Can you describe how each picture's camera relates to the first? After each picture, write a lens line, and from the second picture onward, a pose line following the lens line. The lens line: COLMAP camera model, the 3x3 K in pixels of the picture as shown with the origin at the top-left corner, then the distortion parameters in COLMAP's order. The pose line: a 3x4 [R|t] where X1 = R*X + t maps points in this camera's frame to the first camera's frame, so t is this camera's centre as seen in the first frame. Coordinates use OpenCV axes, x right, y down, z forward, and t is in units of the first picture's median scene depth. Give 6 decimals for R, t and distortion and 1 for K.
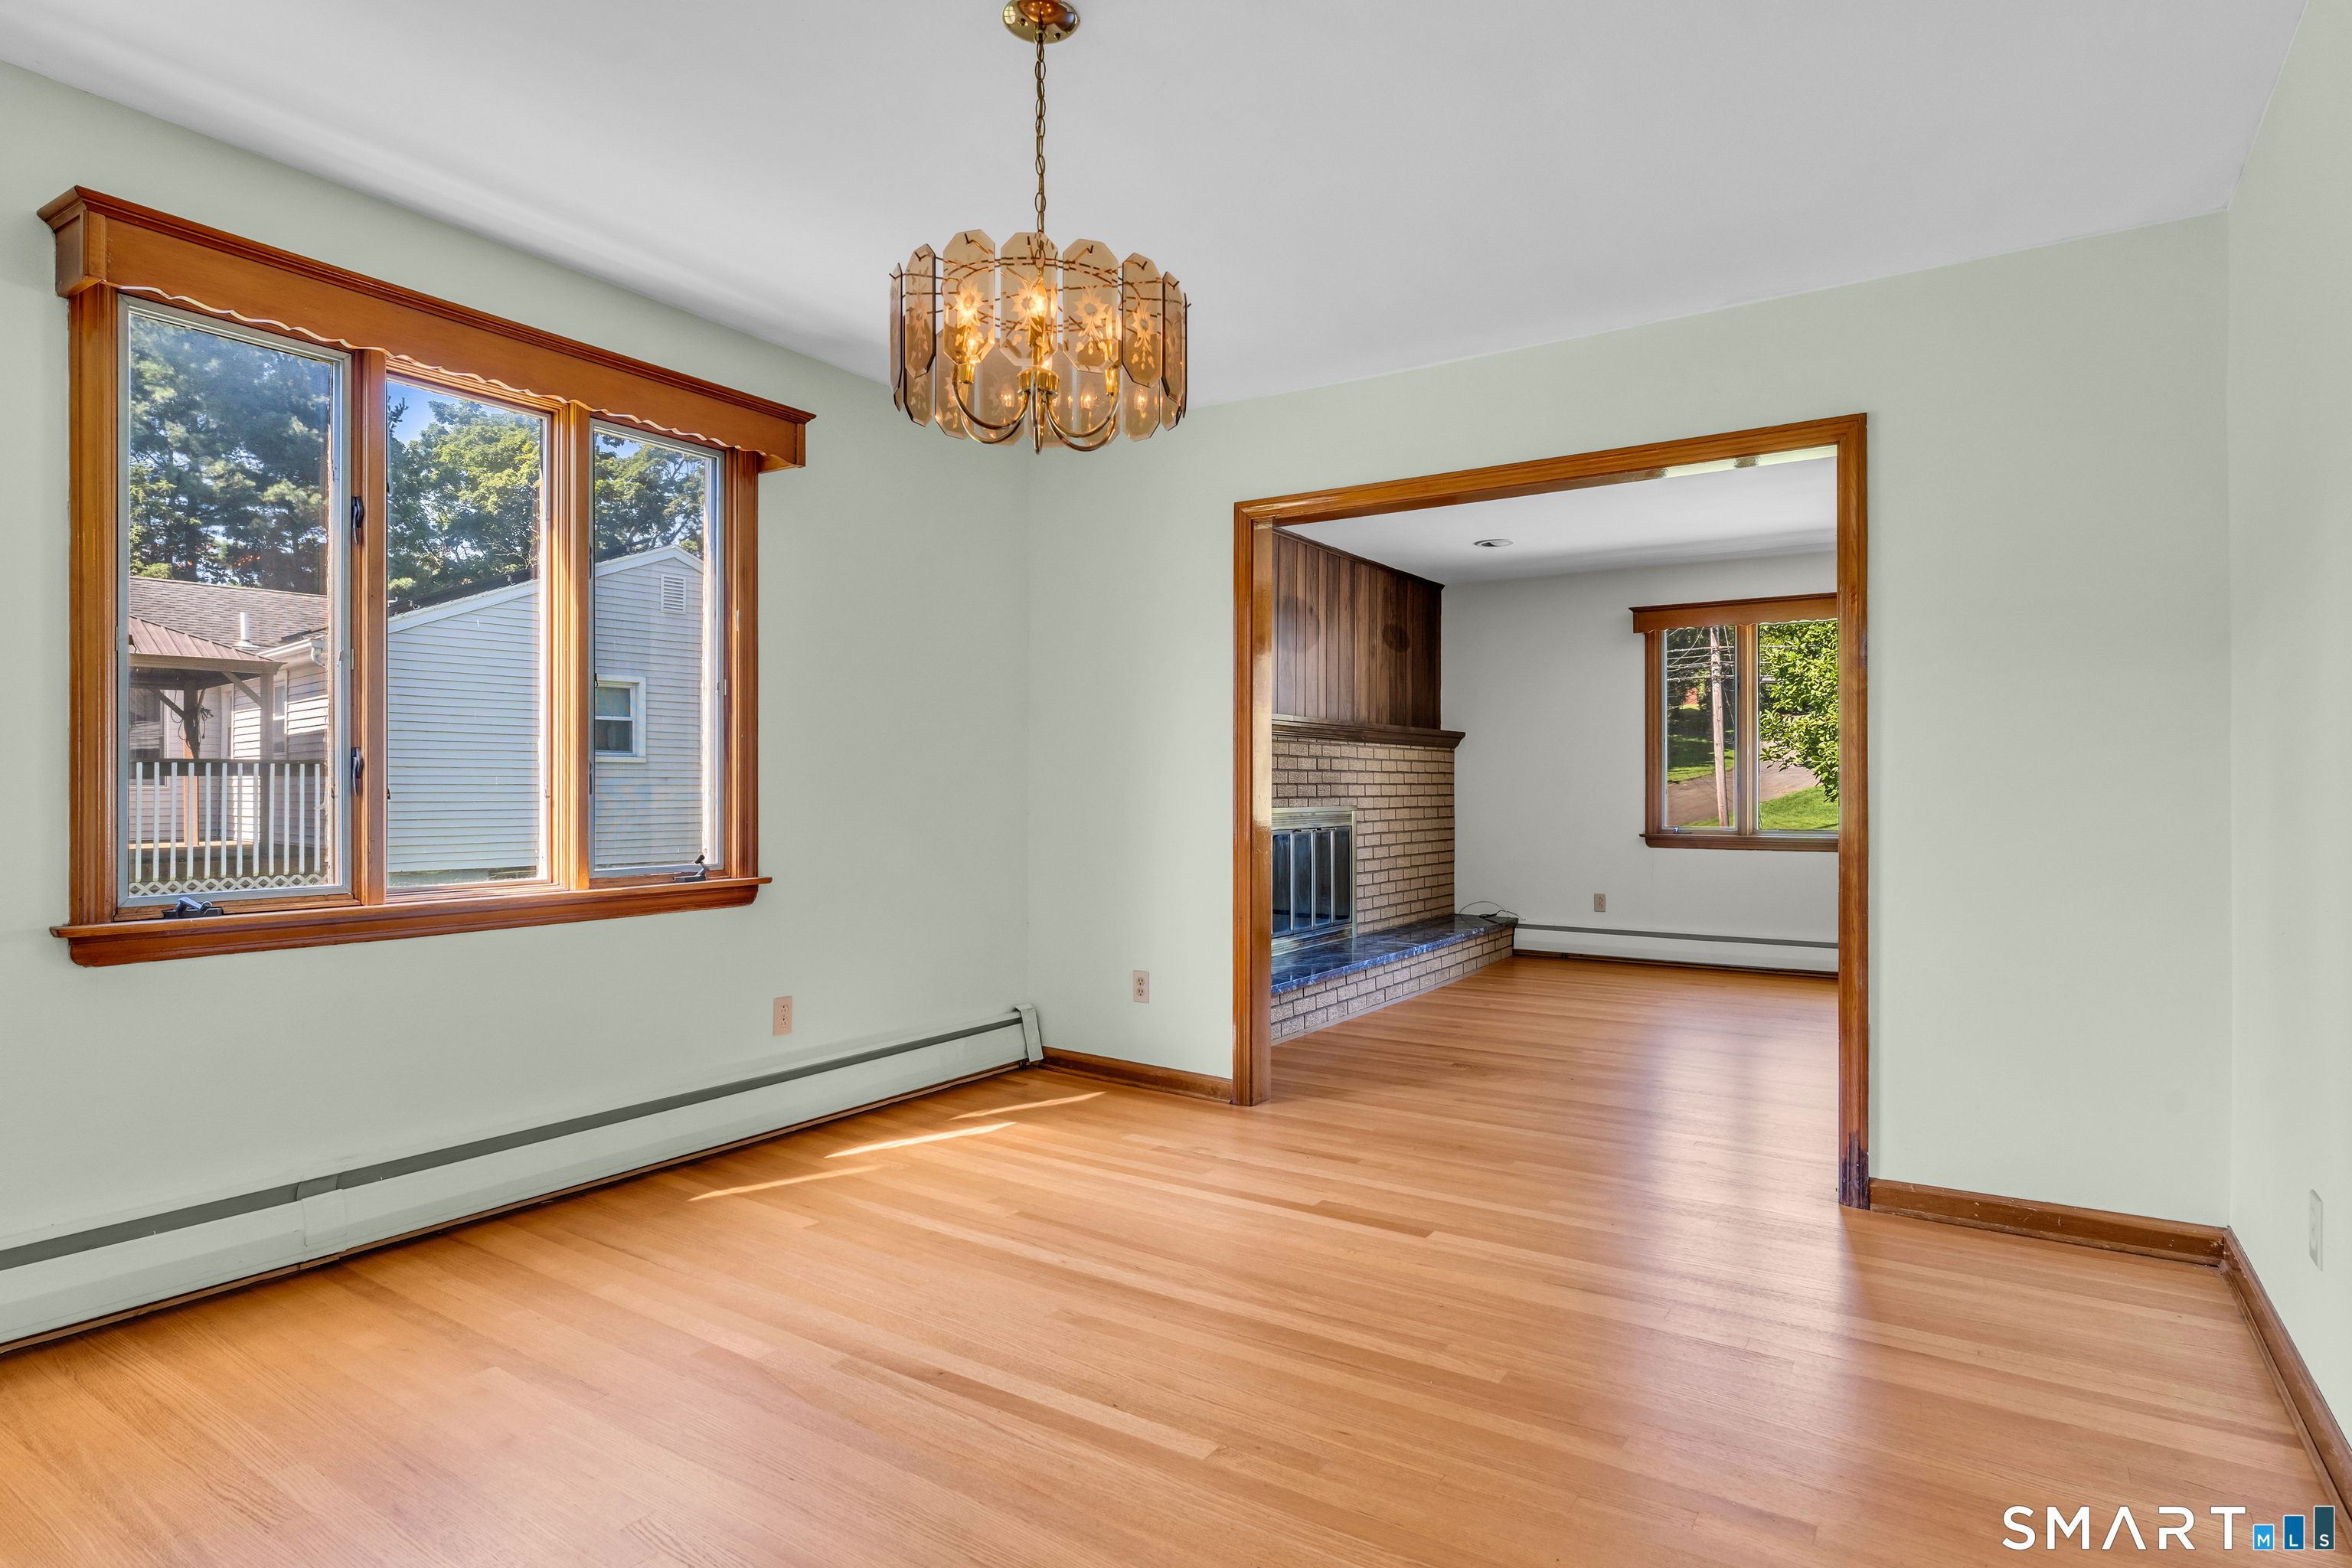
lens RADIAL K [[1253.3, 0, 1183.2], [0, 1253.3, 792.9], [0, 0, 1]] dist [-0.000857, 0.000780]
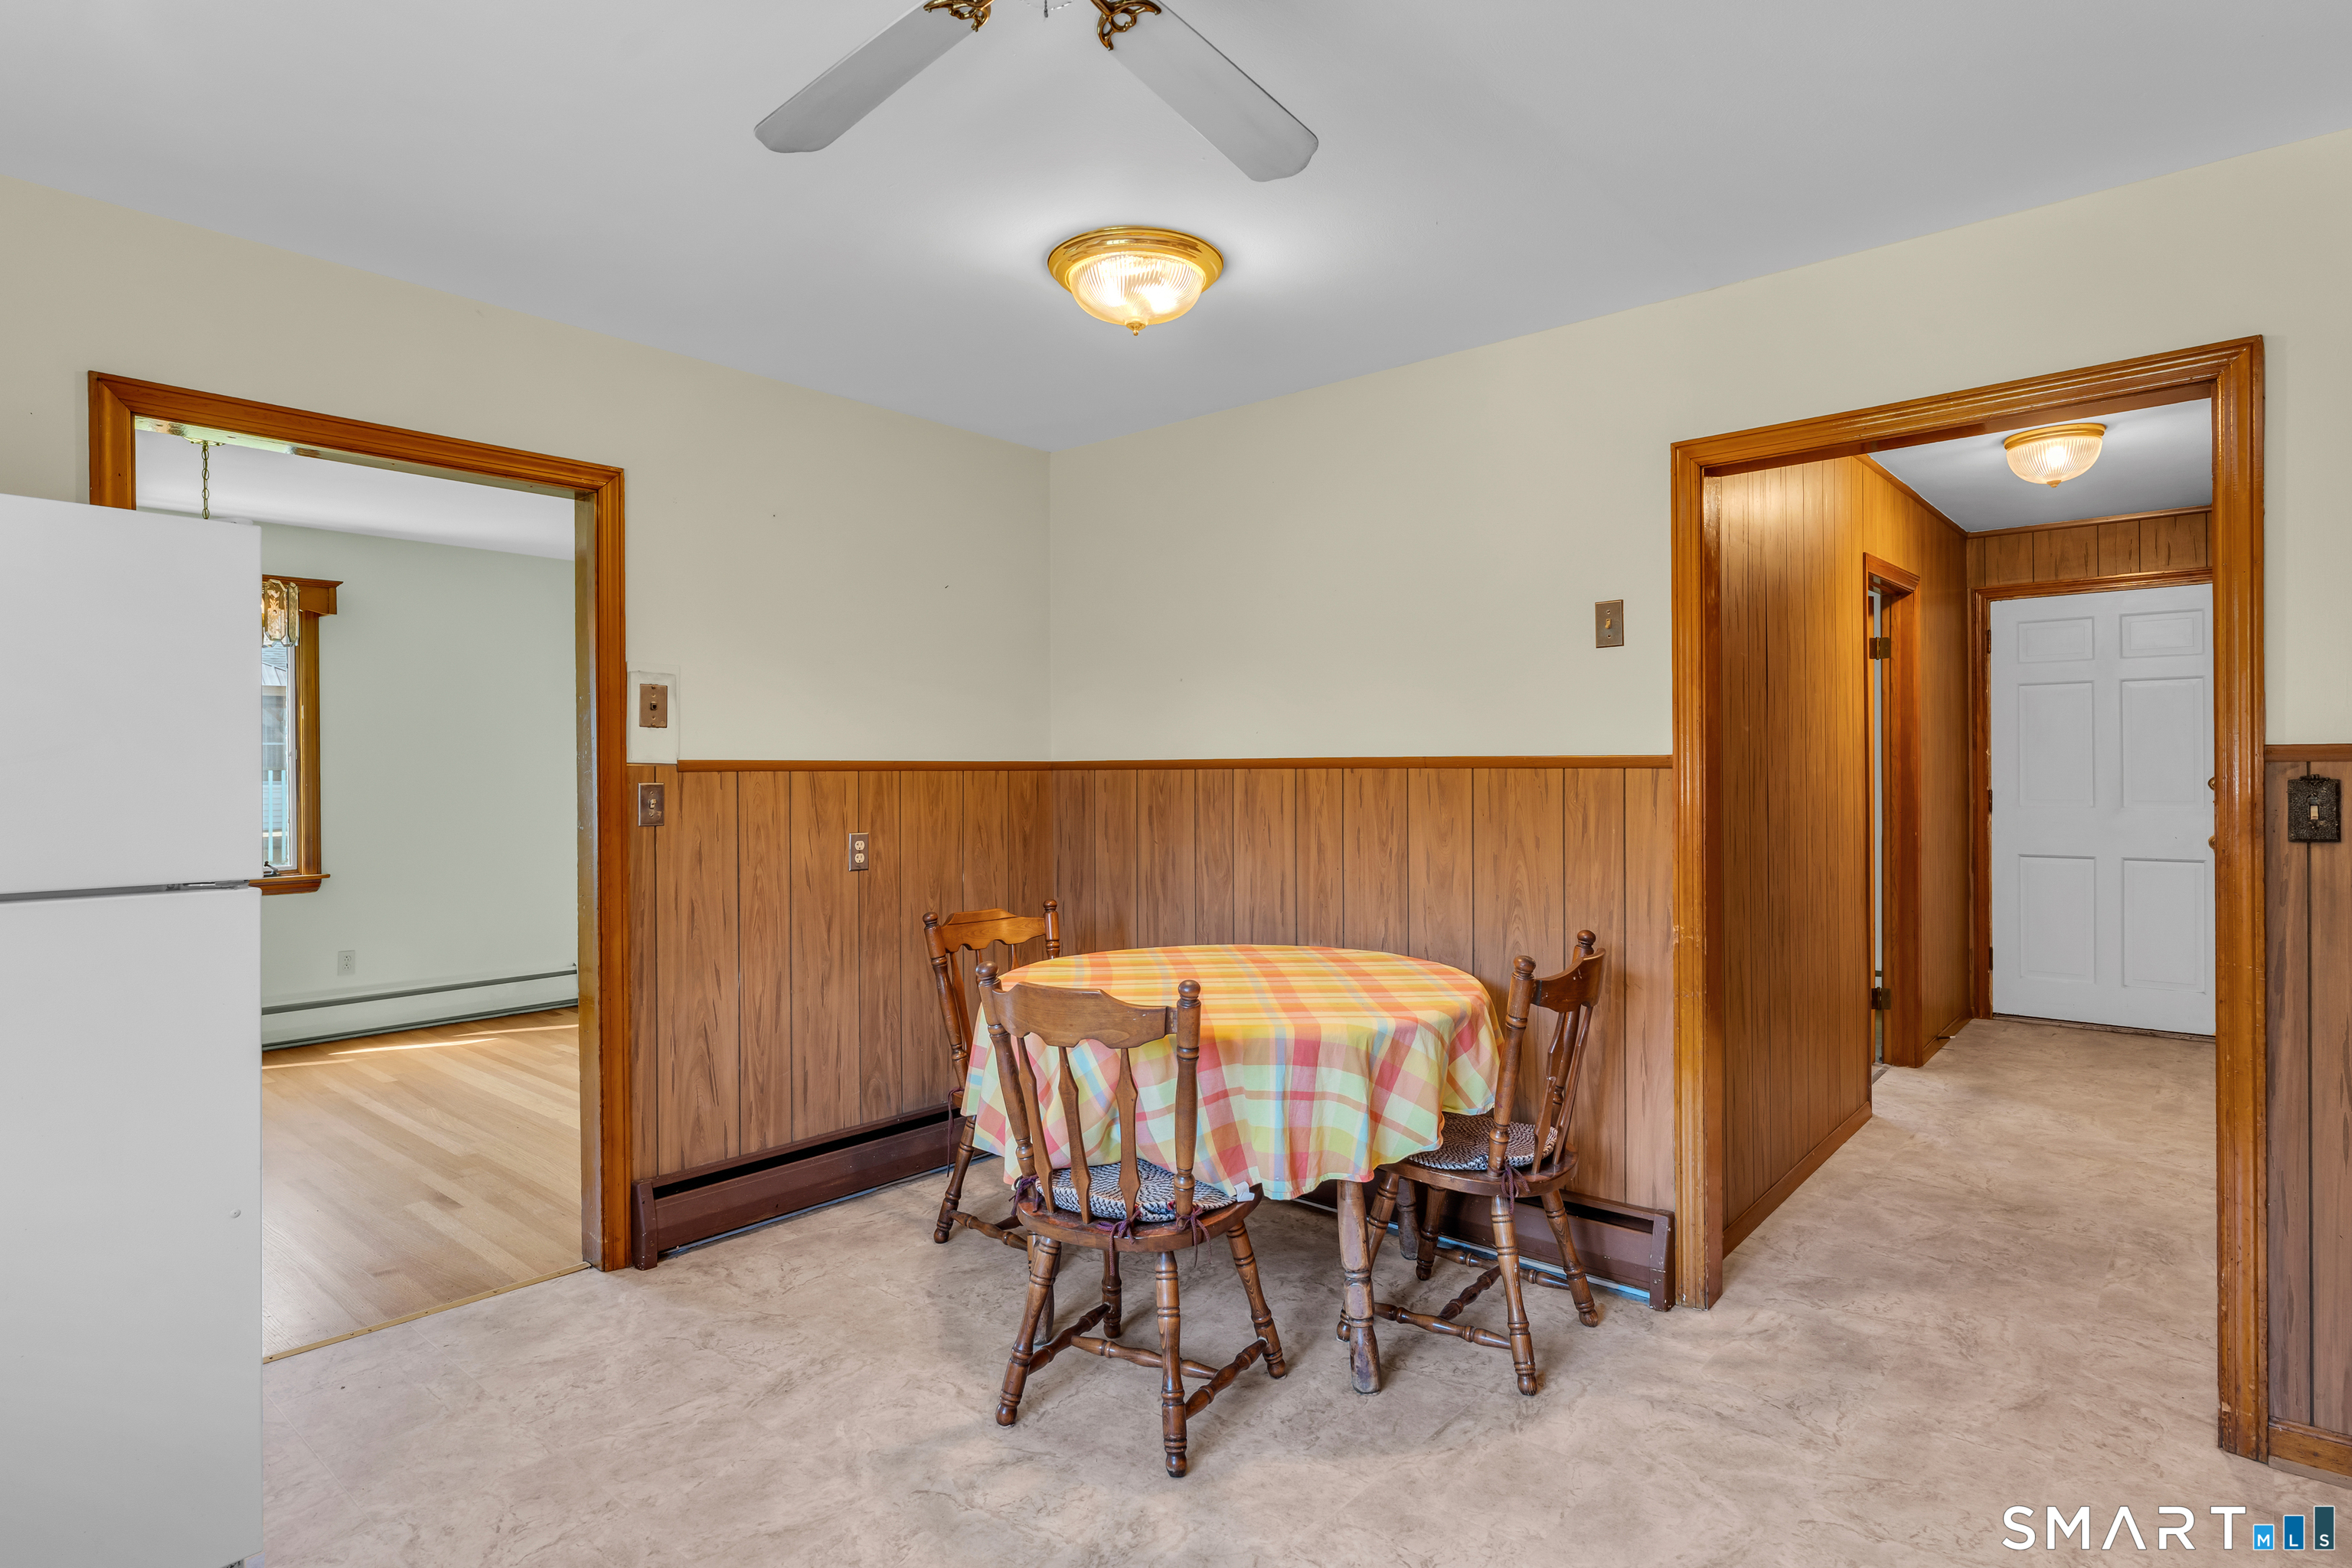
lens RADIAL K [[1236.4, 0, 1161.9], [0, 1236.4, 770.6], [0, 0, 1]] dist [0.001037, 0.000415]
pose [[0.990272, -0.009041, -0.138848, 0.955074], [0.008526, 0.999954, -0.004303, -0.048868], [0.138880, 0.003077, 0.990304, -0.408506]]
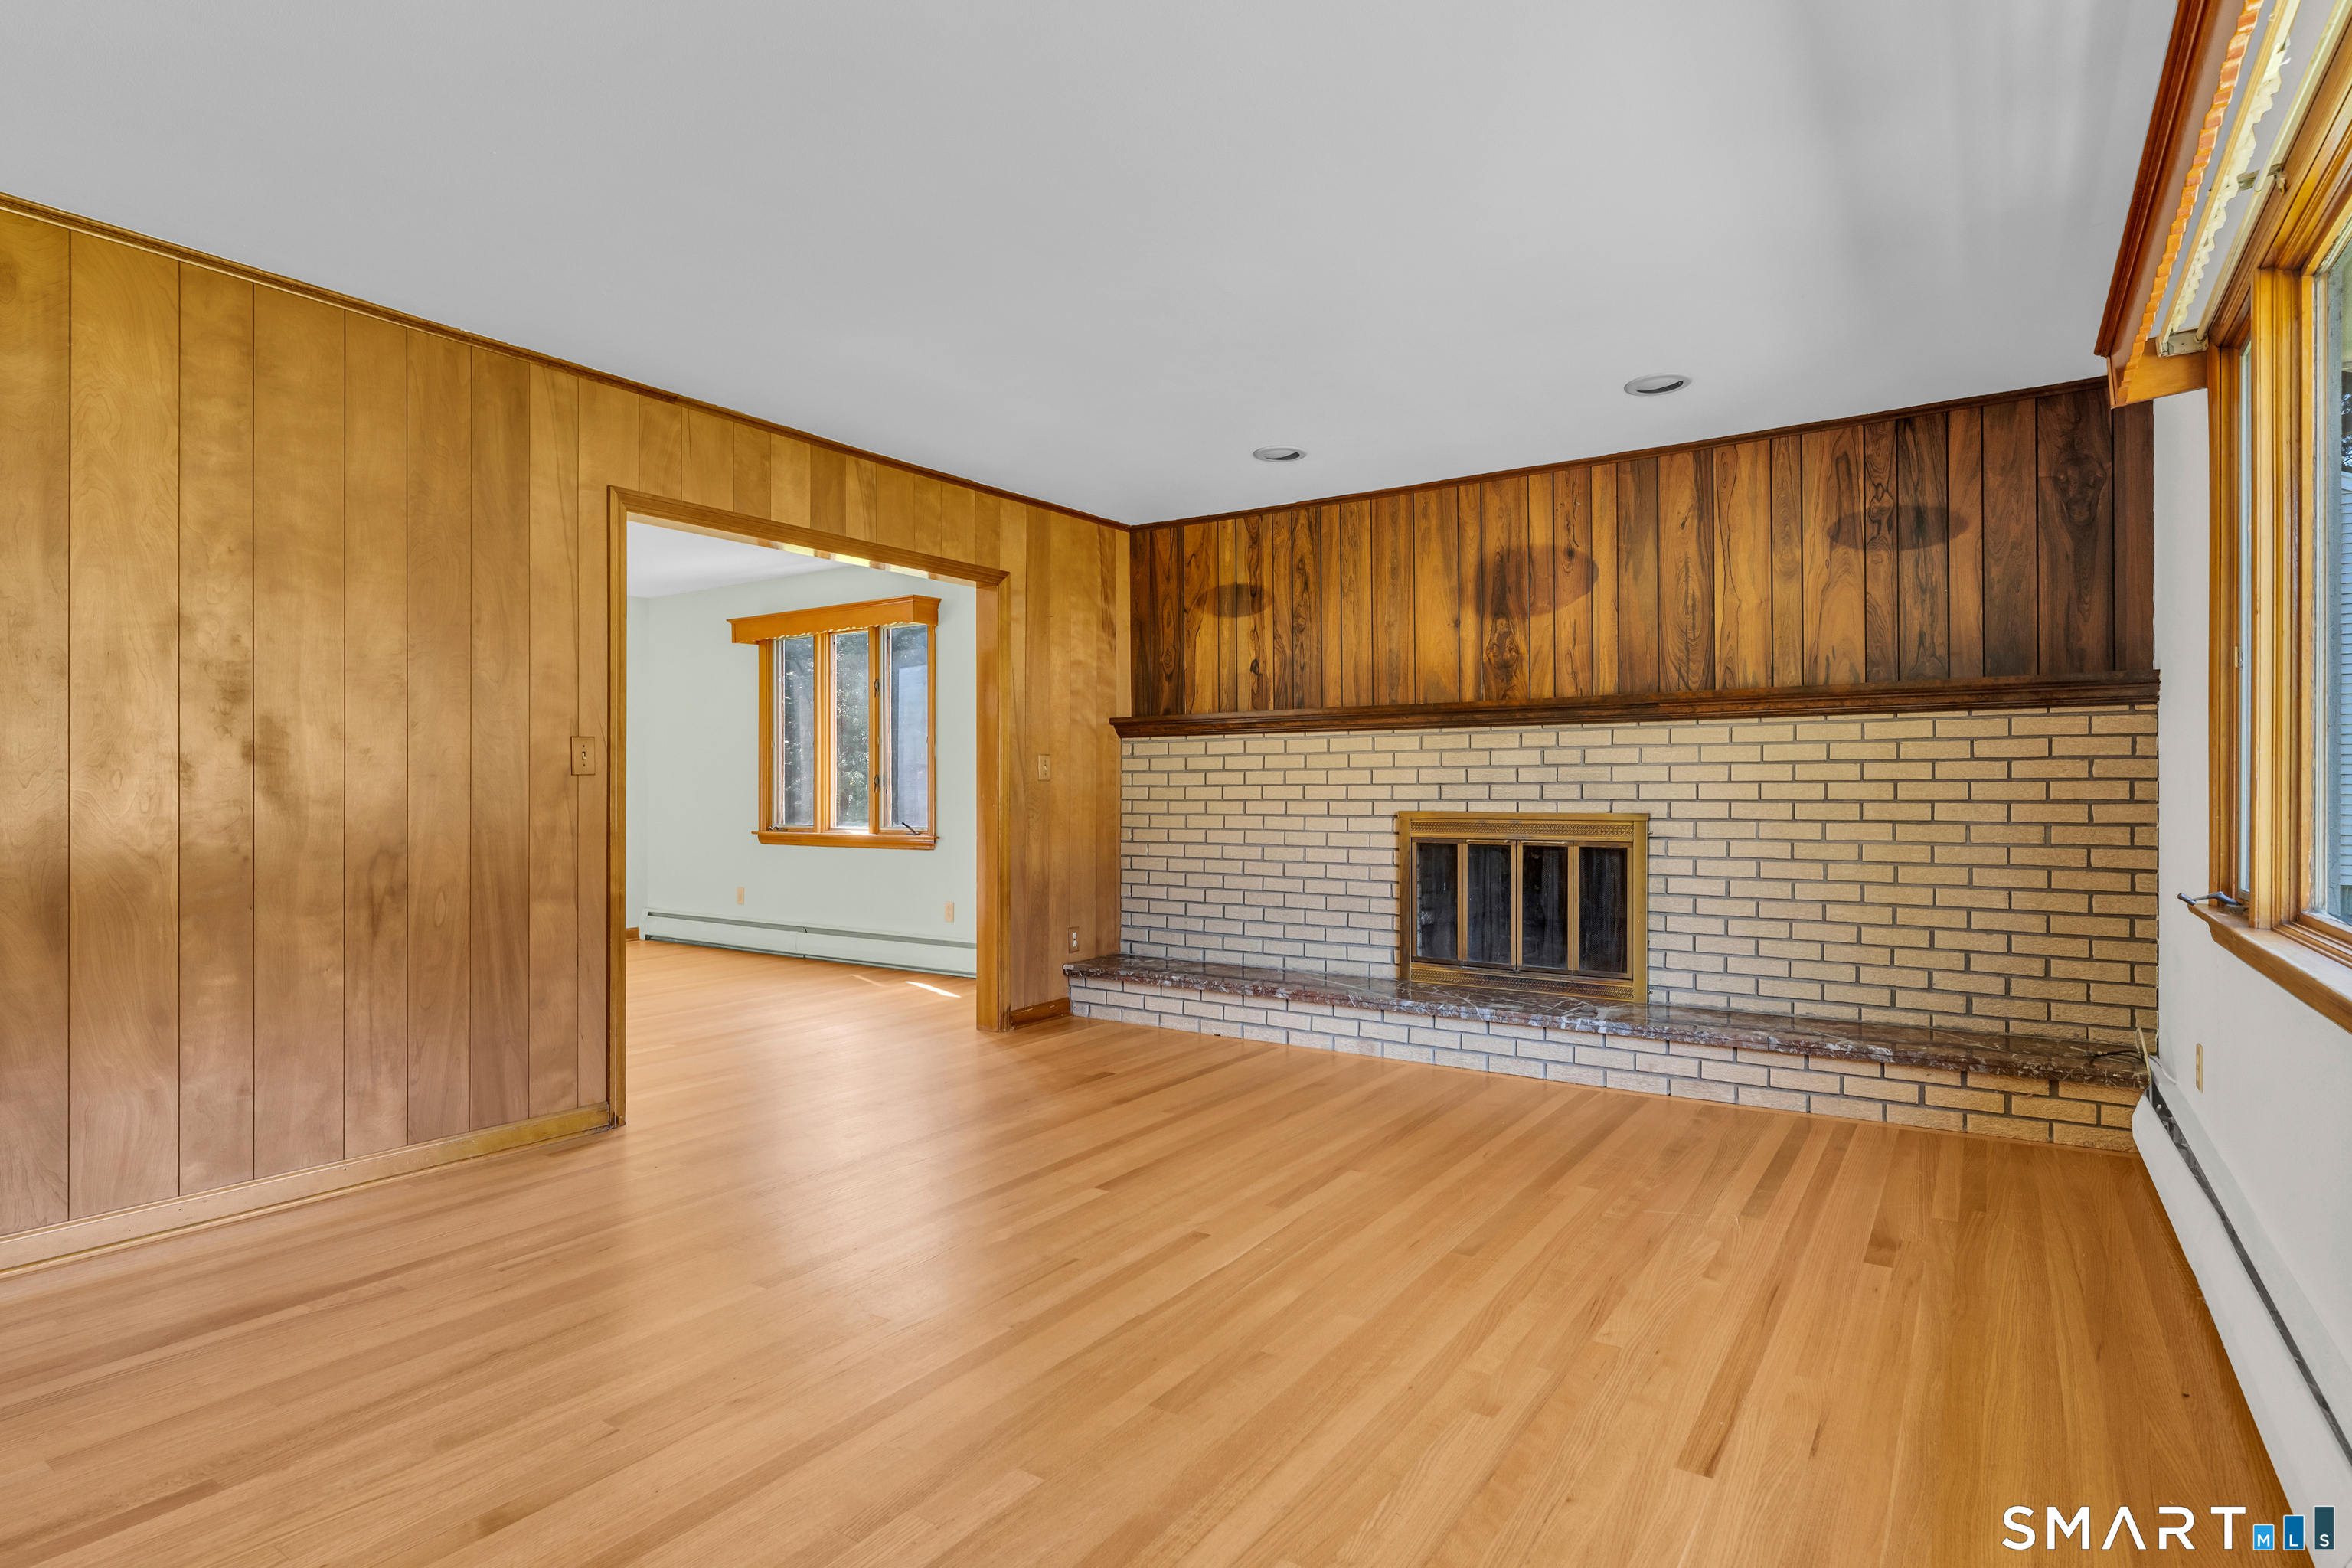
lens RADIAL K [[1198.7, 0, 1173.6], [0, 1198.7, 790.1], [0, 0, 1]] dist [0.000205, -0.000148]
pose [[-0.012046, -0.003514, -0.999921, 1.539919], [-0.003753, 0.999987, -0.003469, 0.001424], [0.999920, 0.003711, -0.012059, 1.427018]]
